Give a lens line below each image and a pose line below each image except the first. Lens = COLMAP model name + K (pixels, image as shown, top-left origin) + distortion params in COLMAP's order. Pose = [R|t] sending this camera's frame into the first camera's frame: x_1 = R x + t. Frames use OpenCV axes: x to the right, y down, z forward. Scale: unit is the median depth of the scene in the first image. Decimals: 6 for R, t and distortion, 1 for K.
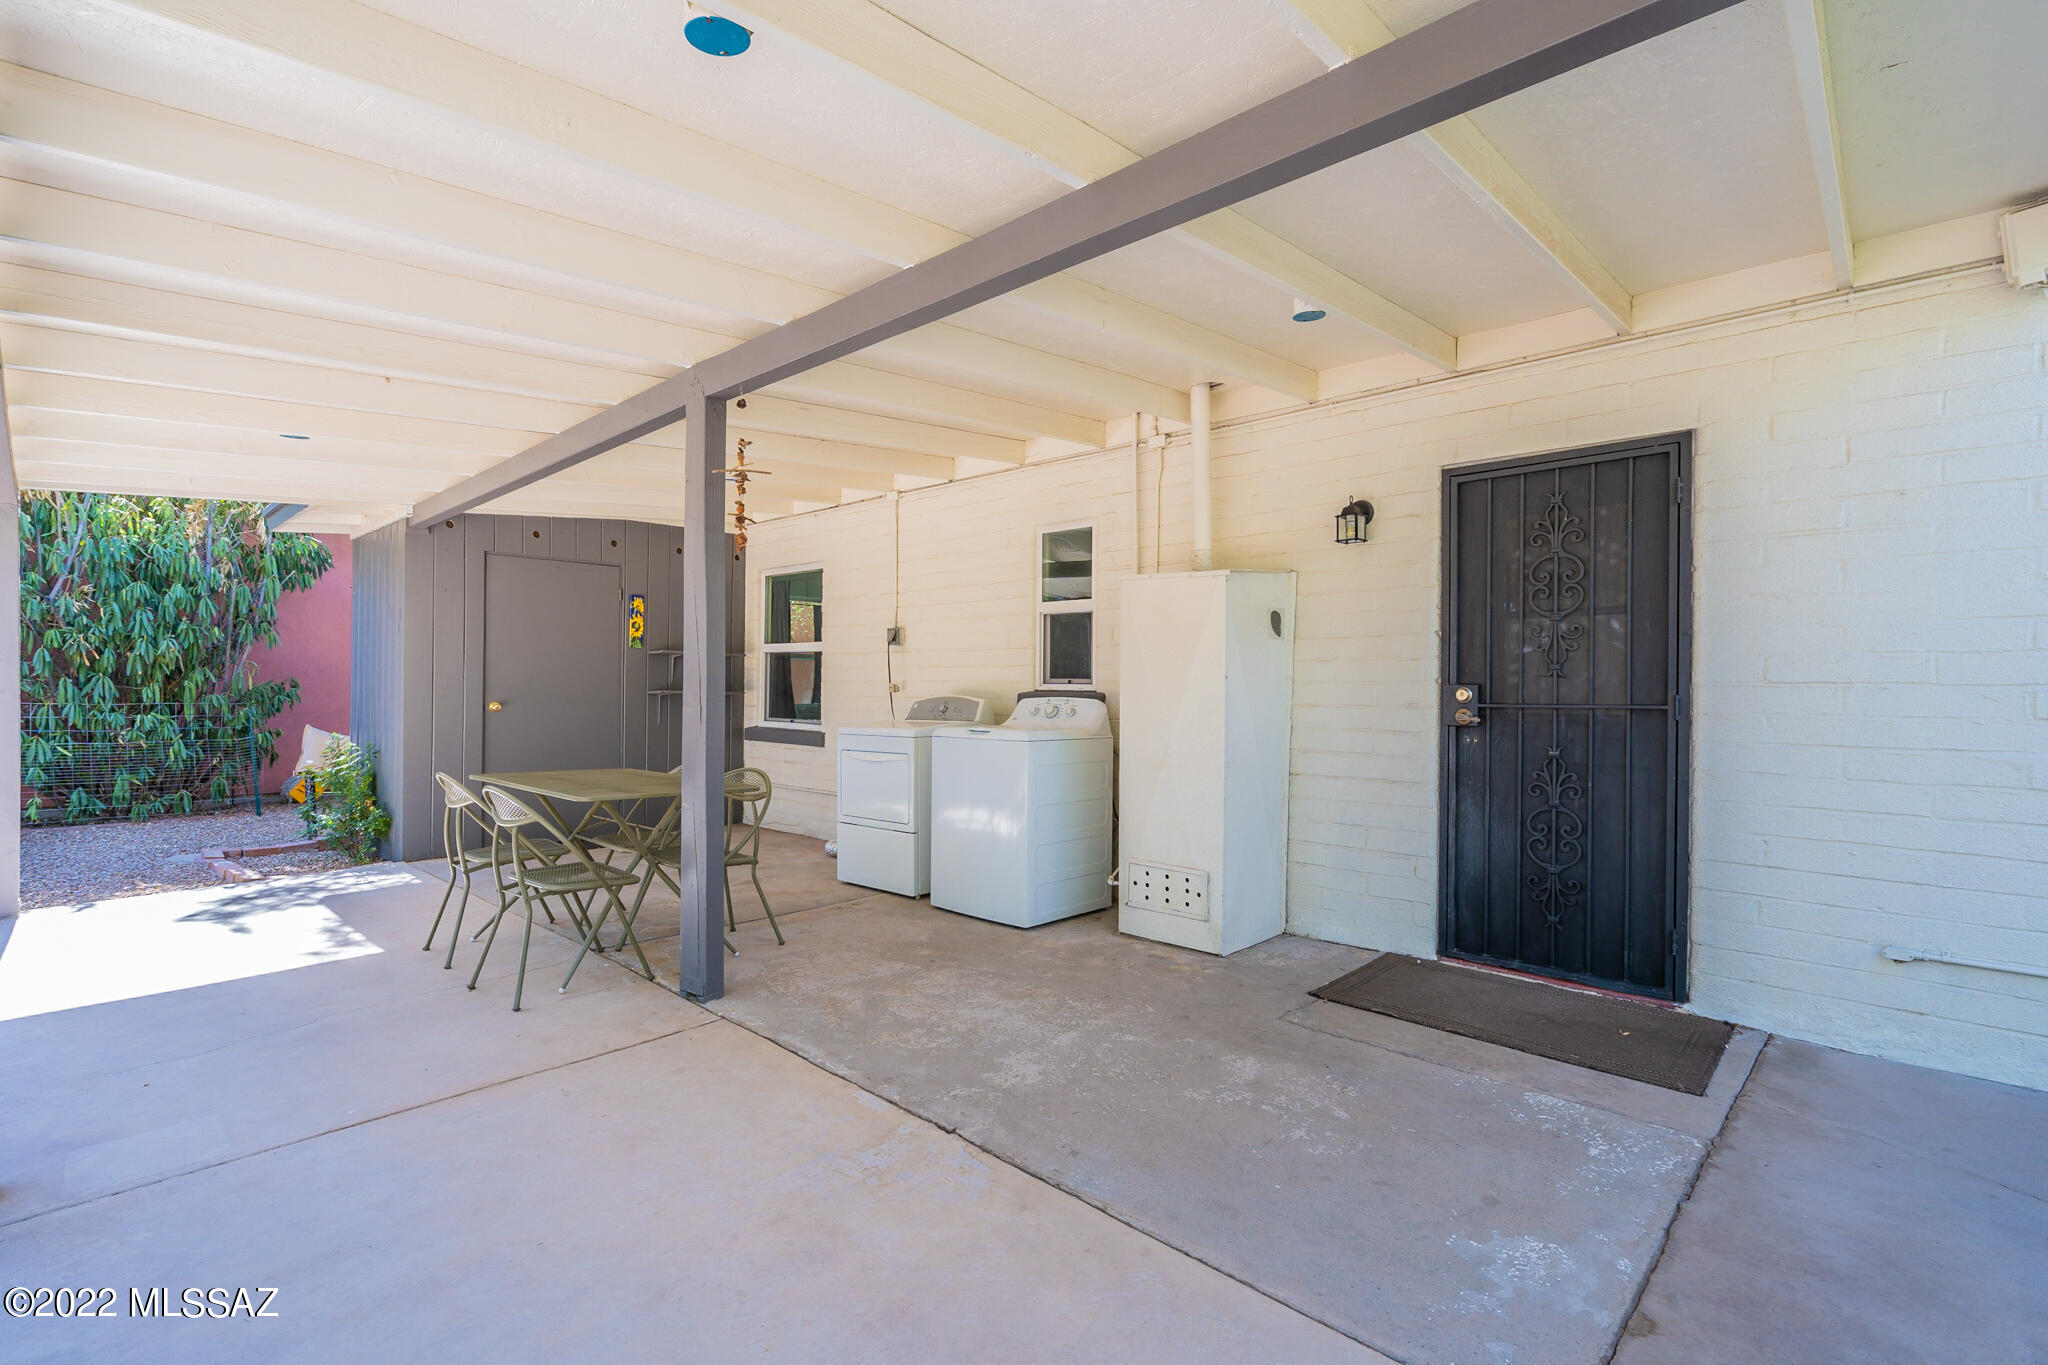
lens RADIAL K [[932.8, 0, 1025.1], [0, 932.8, 694.8], [0, 0, 1]] dist [-0.003330, 0.001462]
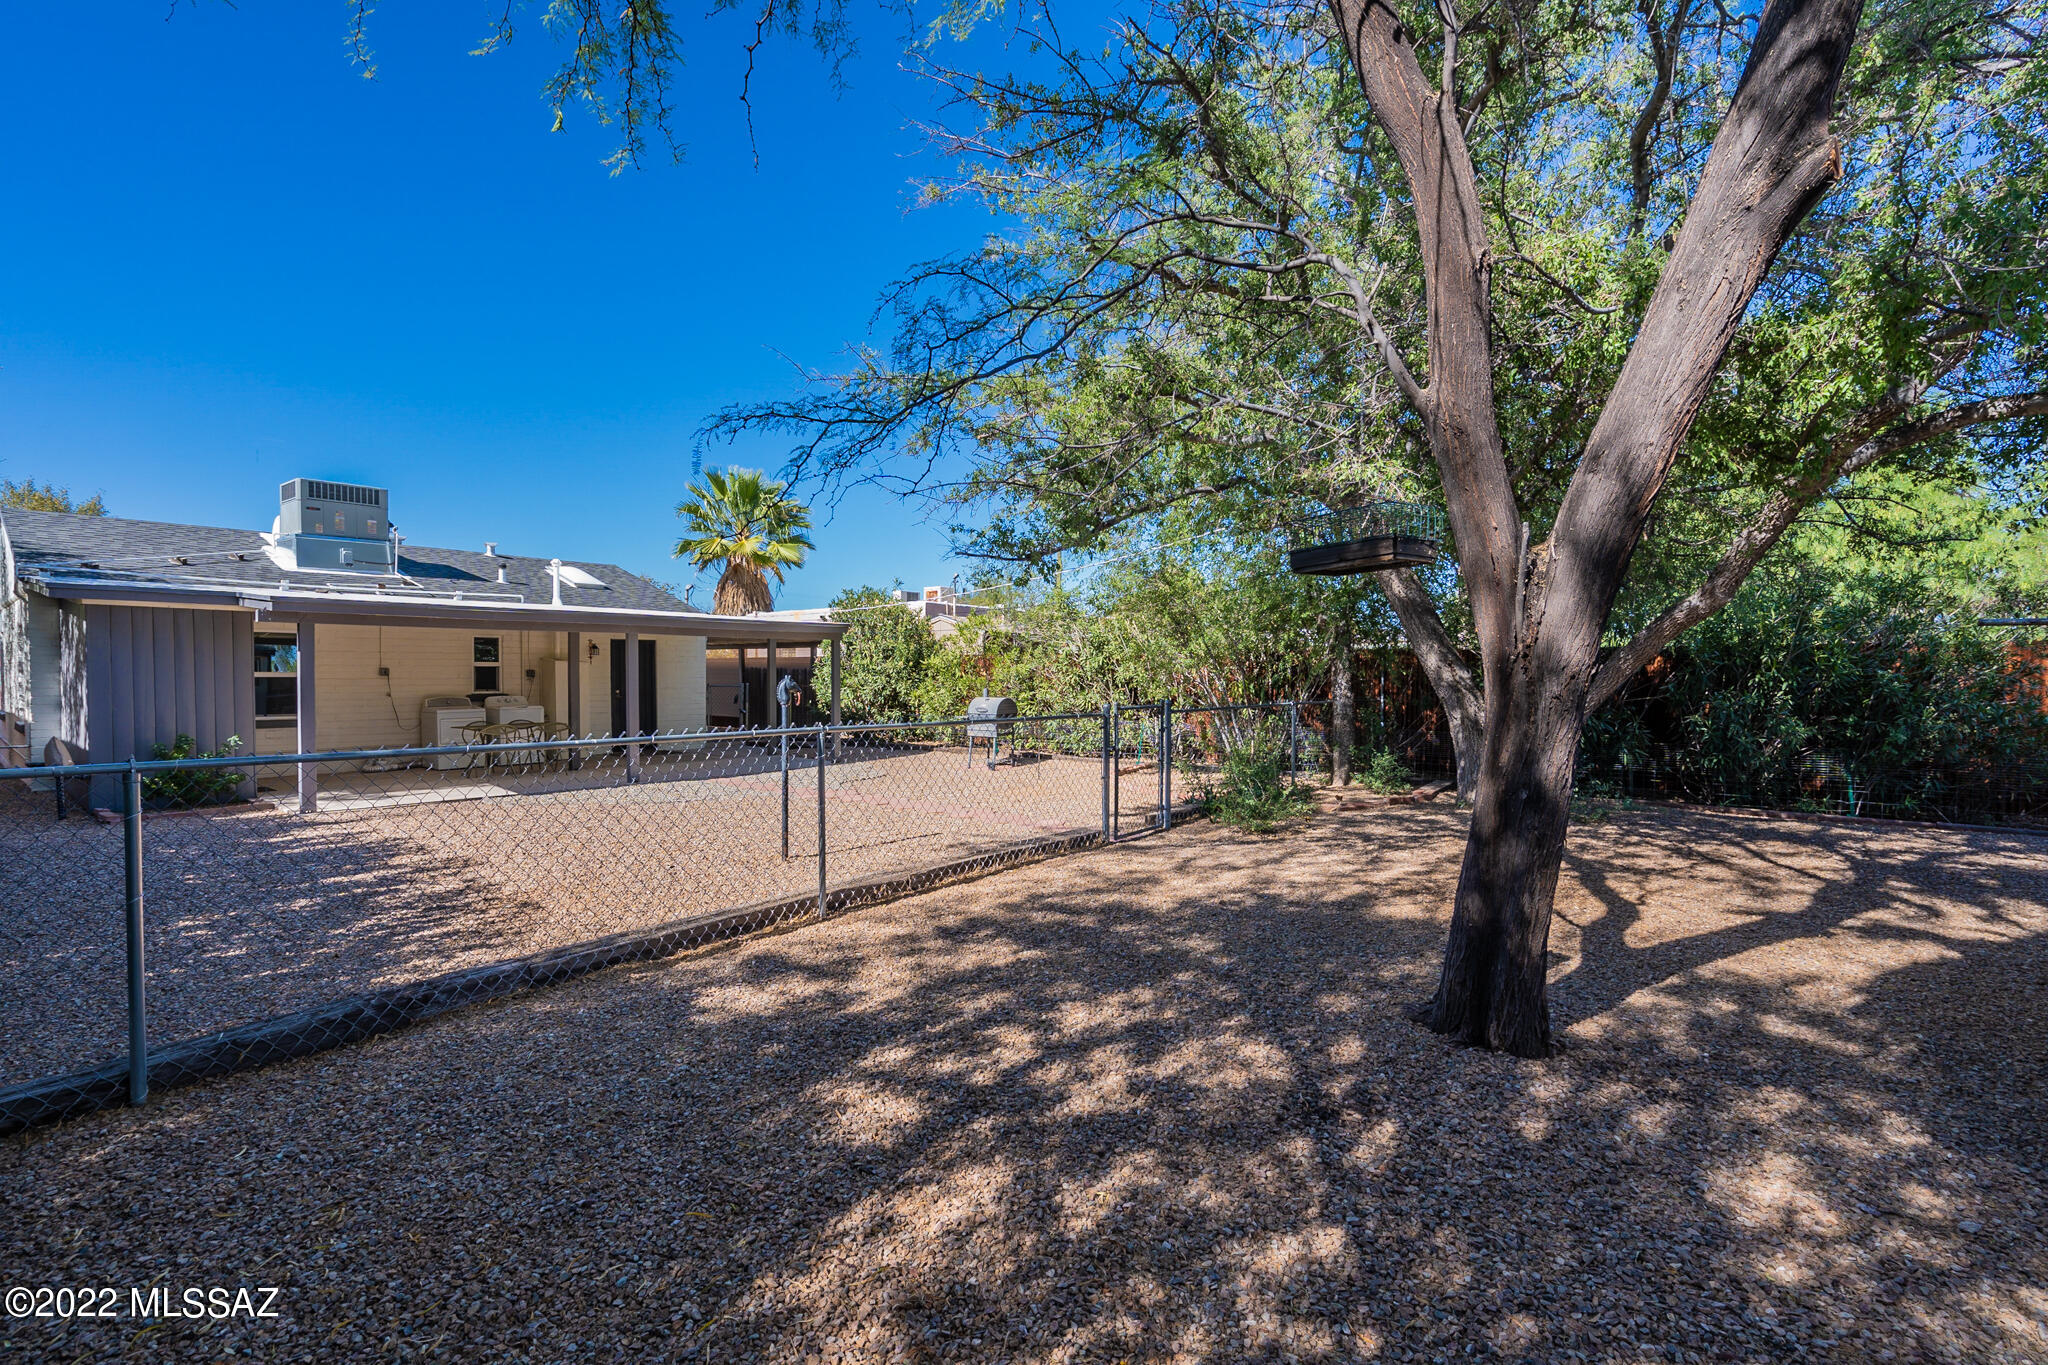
lens RADIAL K [[932.8, 0, 1025.8], [0, 932.8, 694.4], [0, 0, 1]] dist [-0.003330, 0.001462]
pose [[-0.061188, -0.030583, 0.997658, -3.733478], [0.007033, 0.999492, 0.031070, -0.101194], [-0.998101, 0.008918, -0.060942, -0.609054]]
